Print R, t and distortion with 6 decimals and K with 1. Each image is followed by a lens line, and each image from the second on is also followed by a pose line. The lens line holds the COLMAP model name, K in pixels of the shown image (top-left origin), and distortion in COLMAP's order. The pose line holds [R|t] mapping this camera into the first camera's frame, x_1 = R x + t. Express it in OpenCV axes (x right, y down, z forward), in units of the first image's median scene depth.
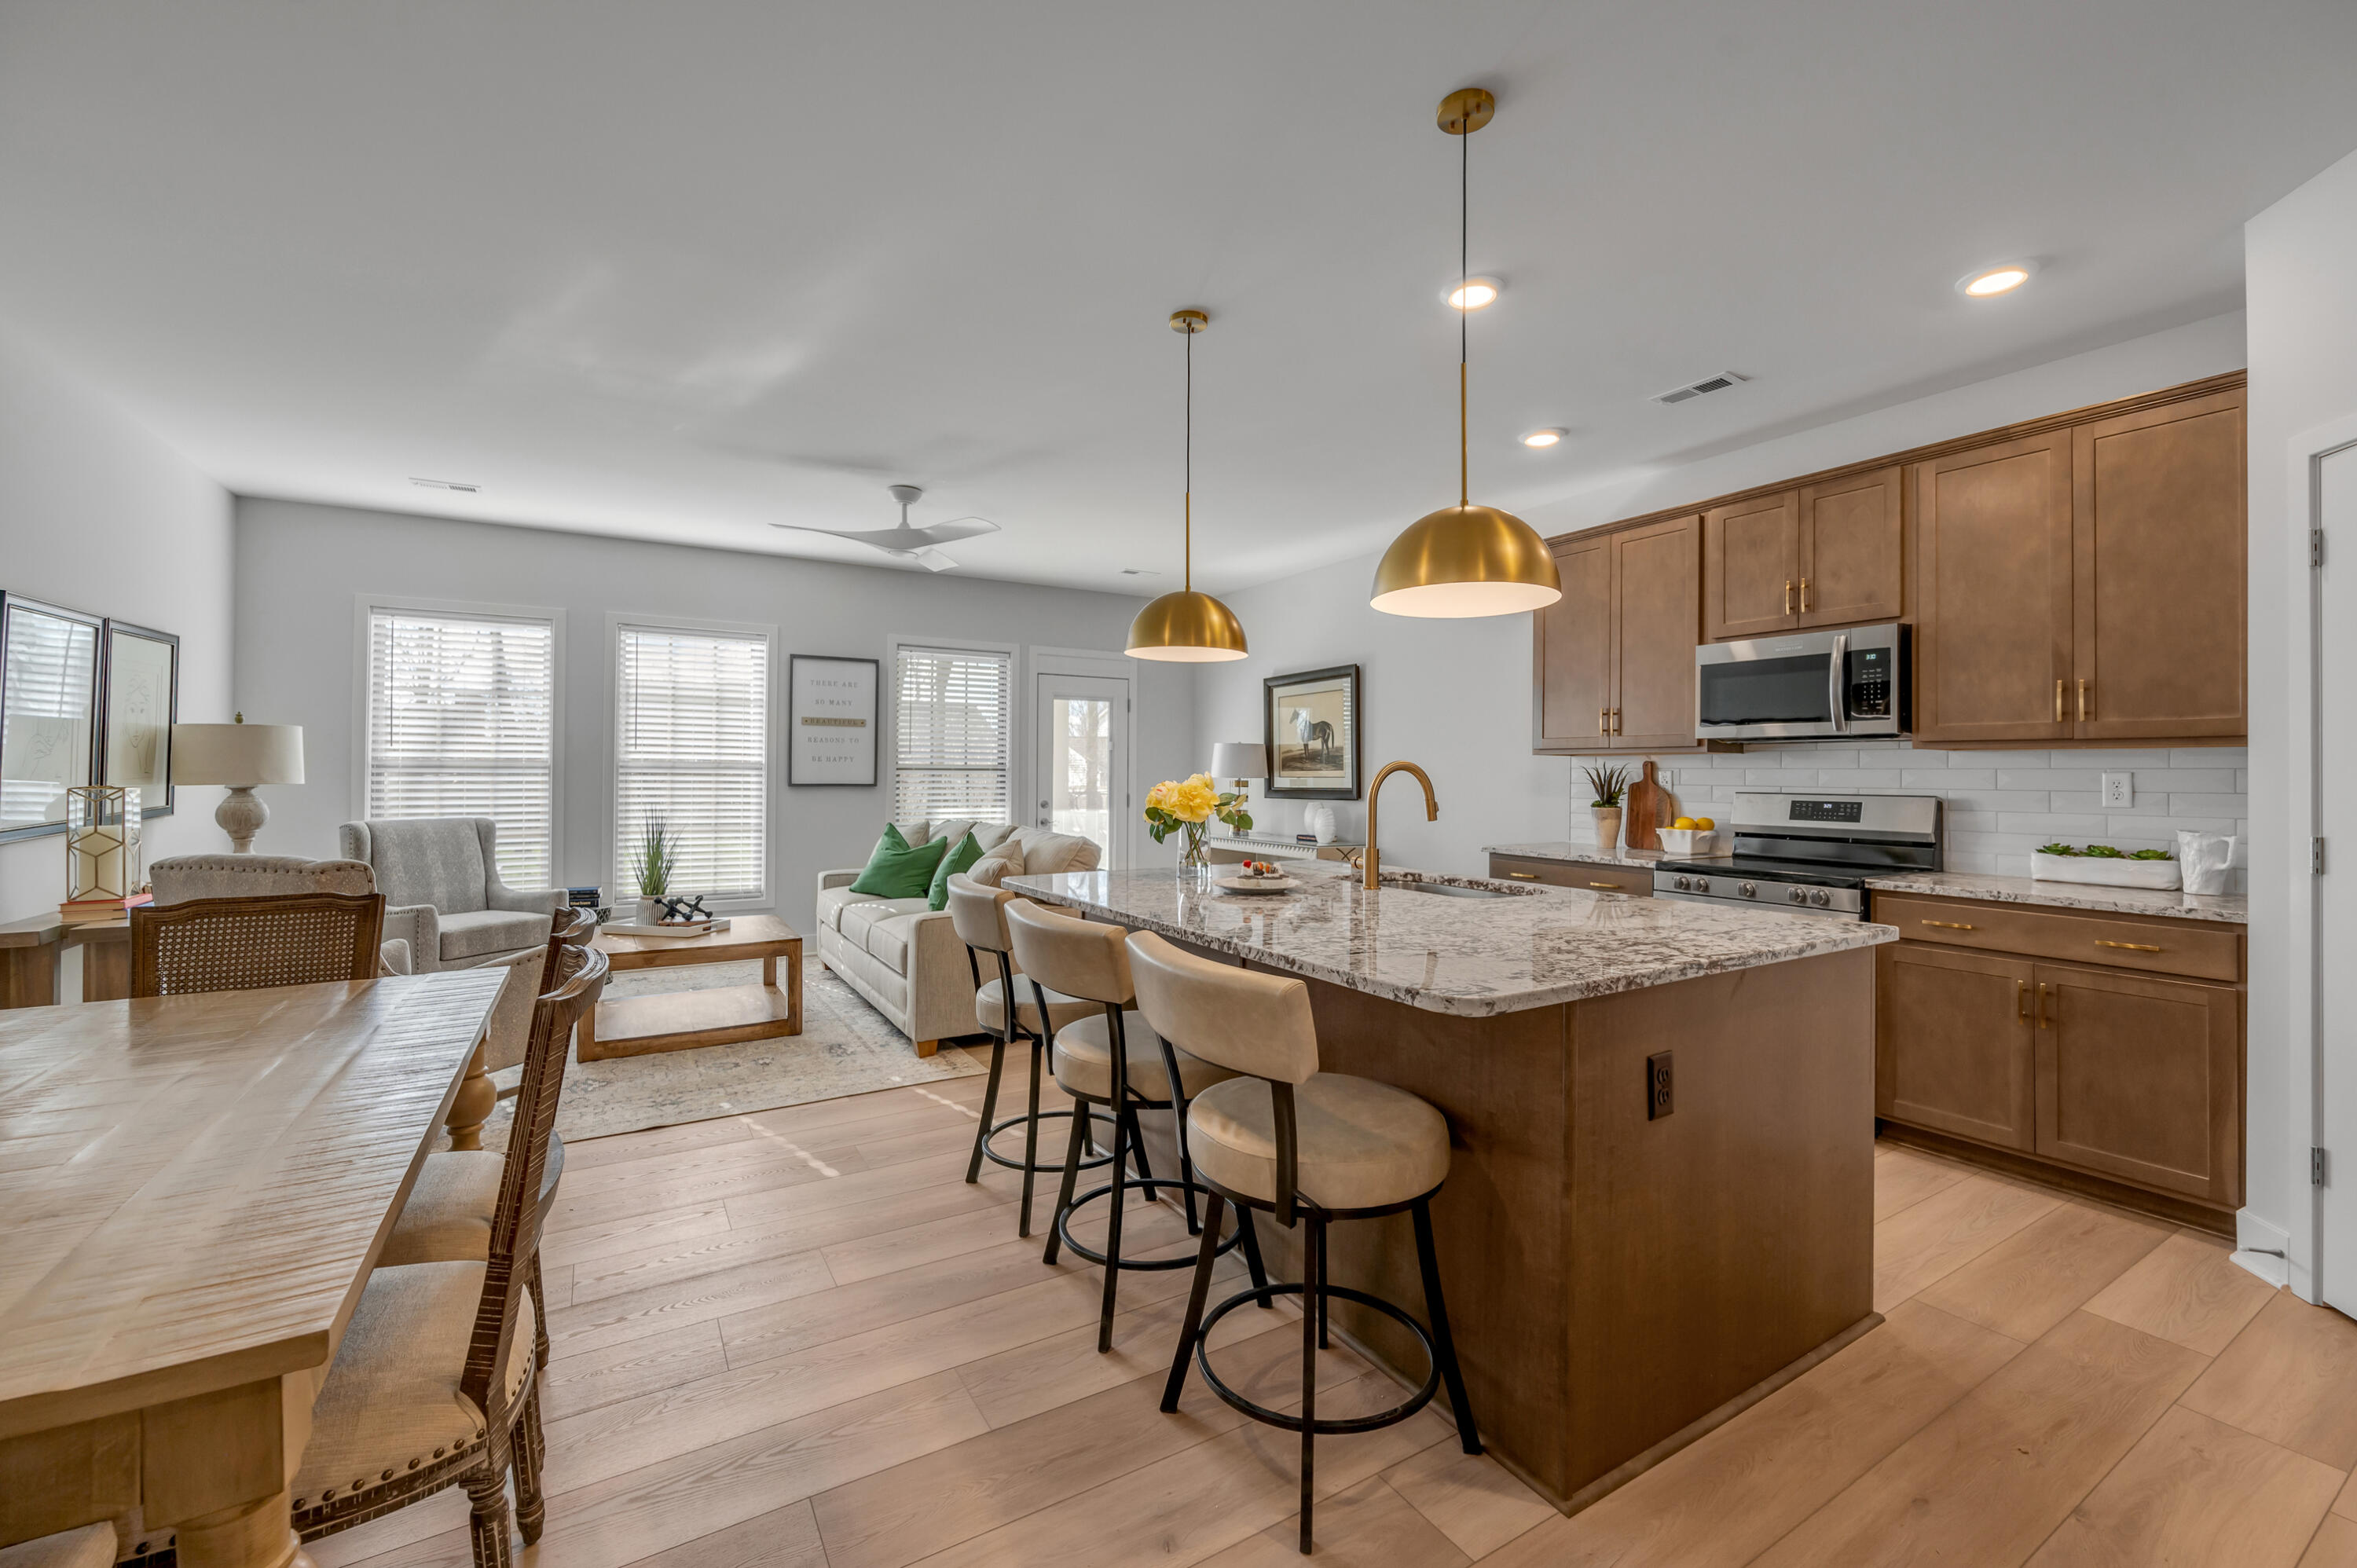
lens RADIAL K [[945.9, 0, 1179.6], [0, 945.9, 766.5], [0, 0, 1]] dist [-0.007598, 0.000747]
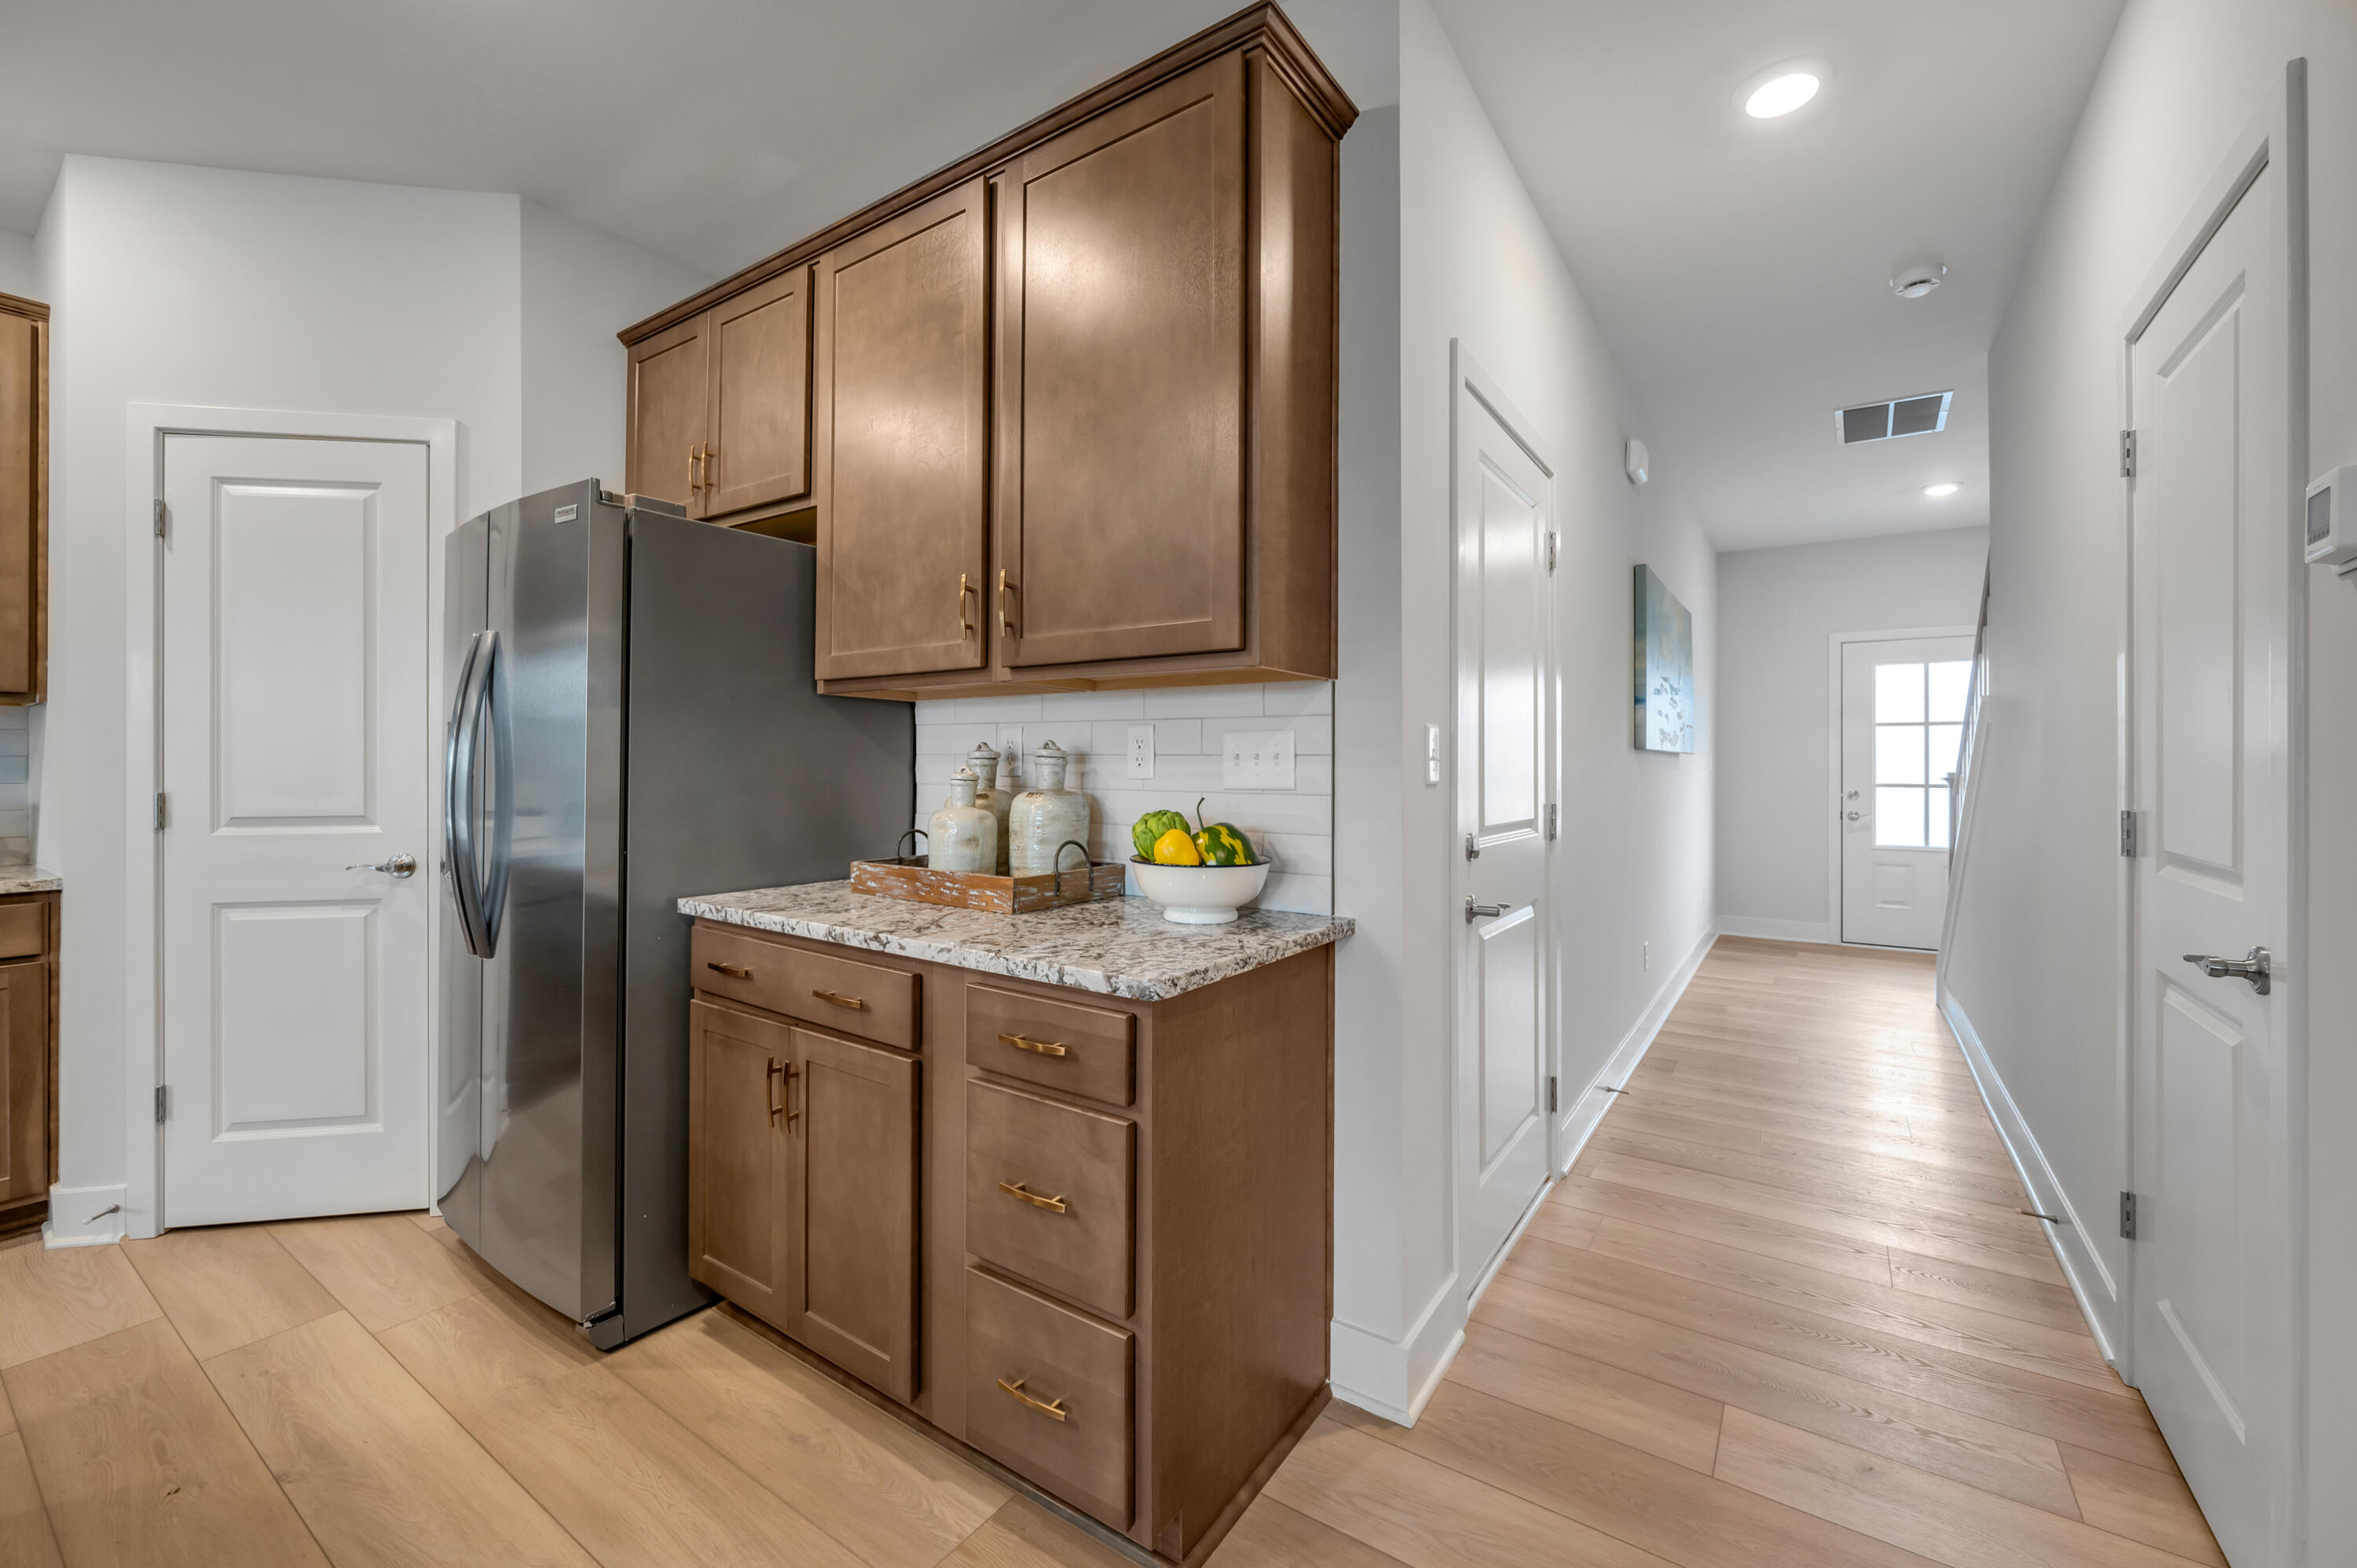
lens RADIAL K [[945.9, 0, 1187.1], [0, 945.9, 757.6], [0, 0, 1]] dist [-0.007598, 0.000747]
pose [[-0.417612, -0.000928, 0.908625, -0.110373], [-0.010214, 0.999941, -0.003673, 0.013788], [-0.908568, -0.010815, -0.417597, 0.191761]]
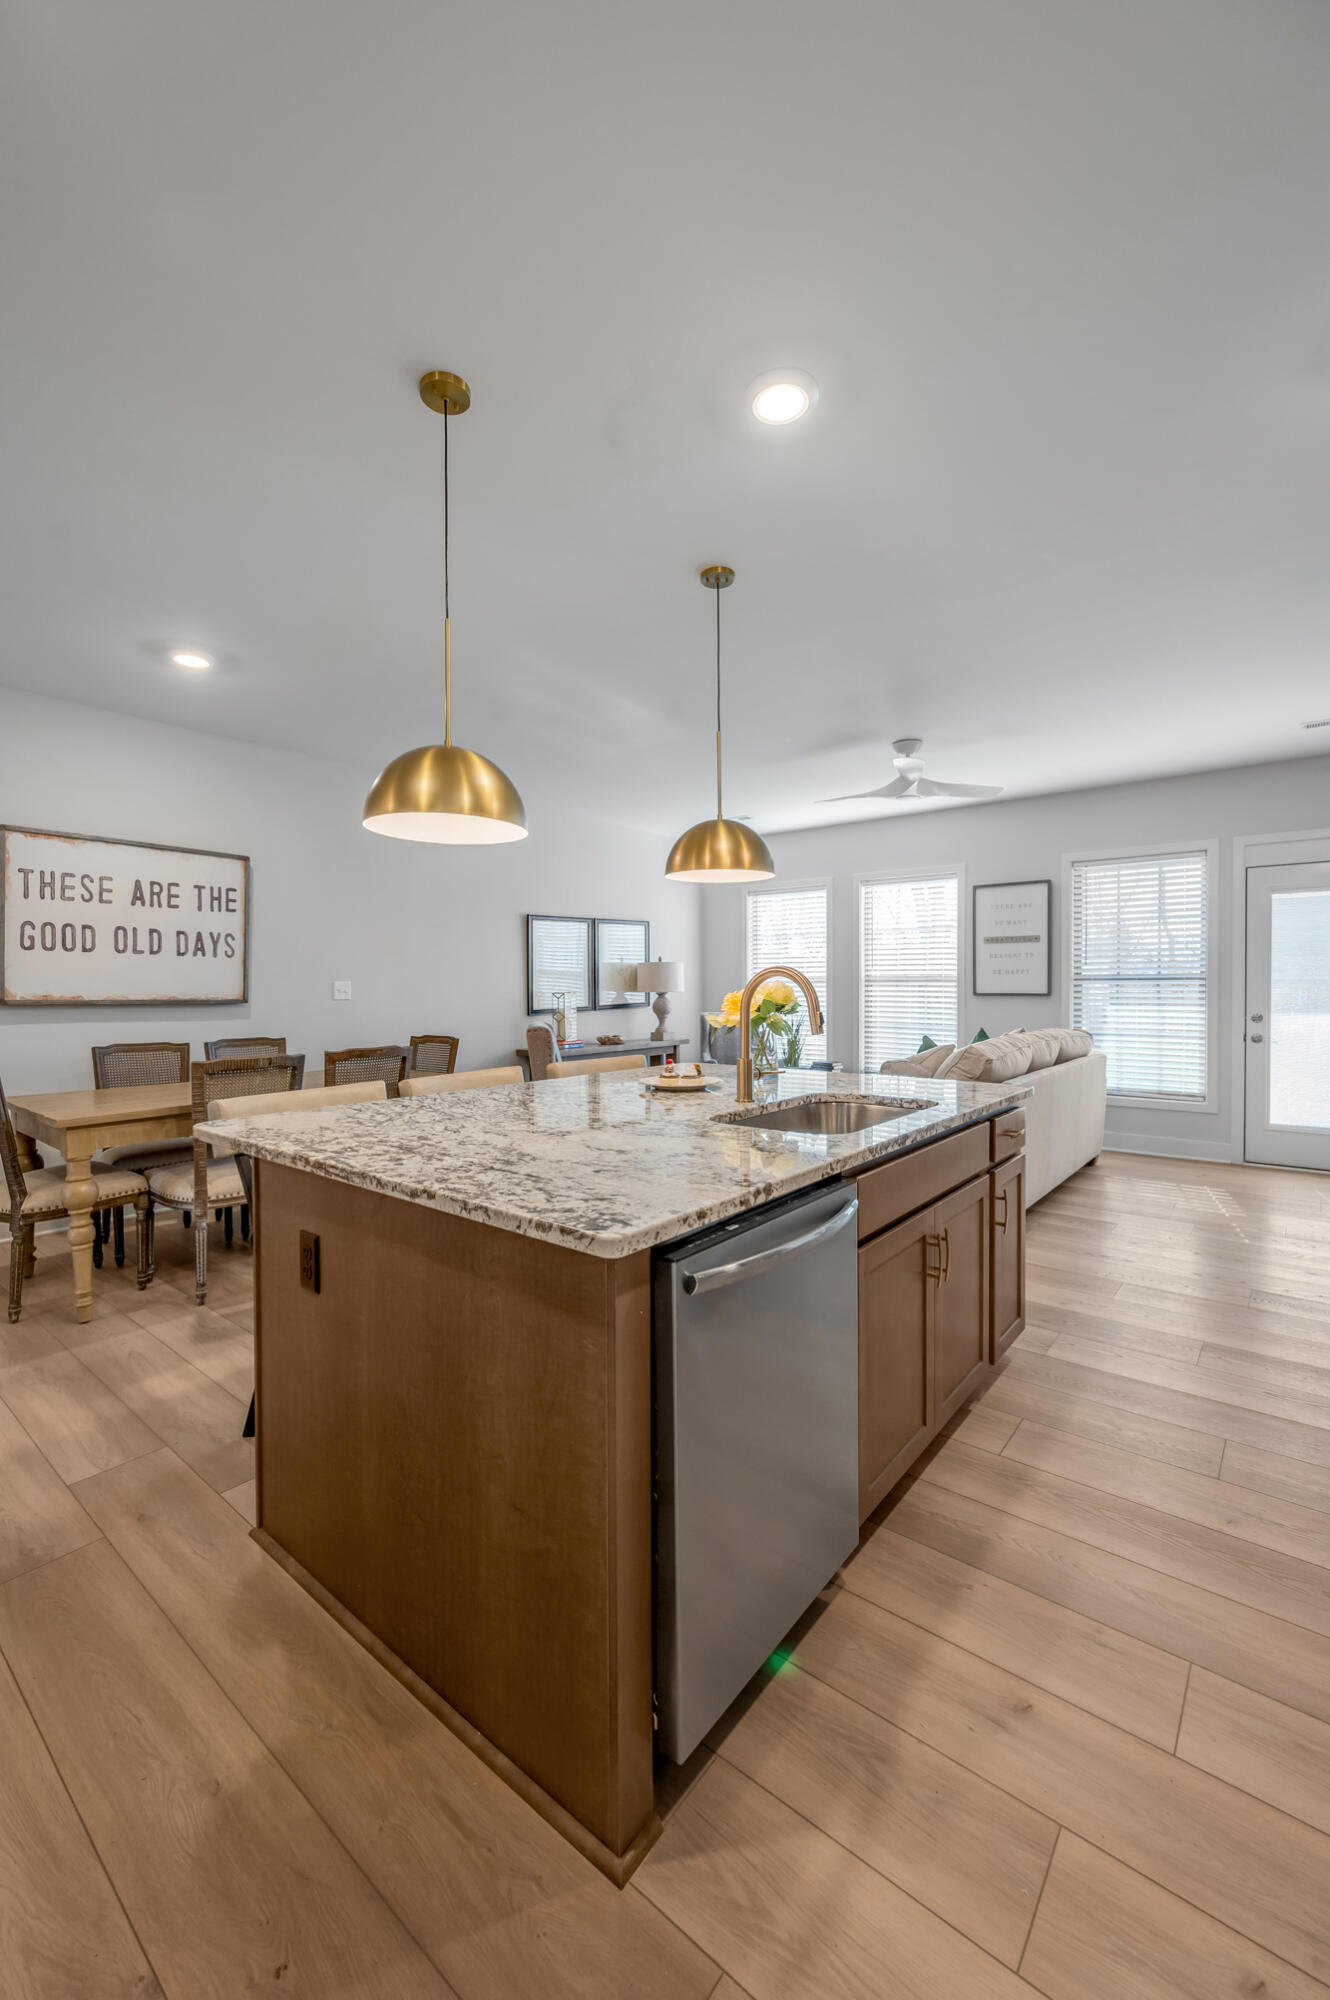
lens RADIAL K [[802.7, 0, 678.9], [0, 802.7, 994.7], [0, 0, 1]] dist [-0.007598, 0.000747]
pose [[0.348342, 0.005370, -0.937352, 0.586000], [0.011587, 0.999883, 0.010035, 0.007866], [0.937296, -0.014357, 0.348239, 0.411436]]
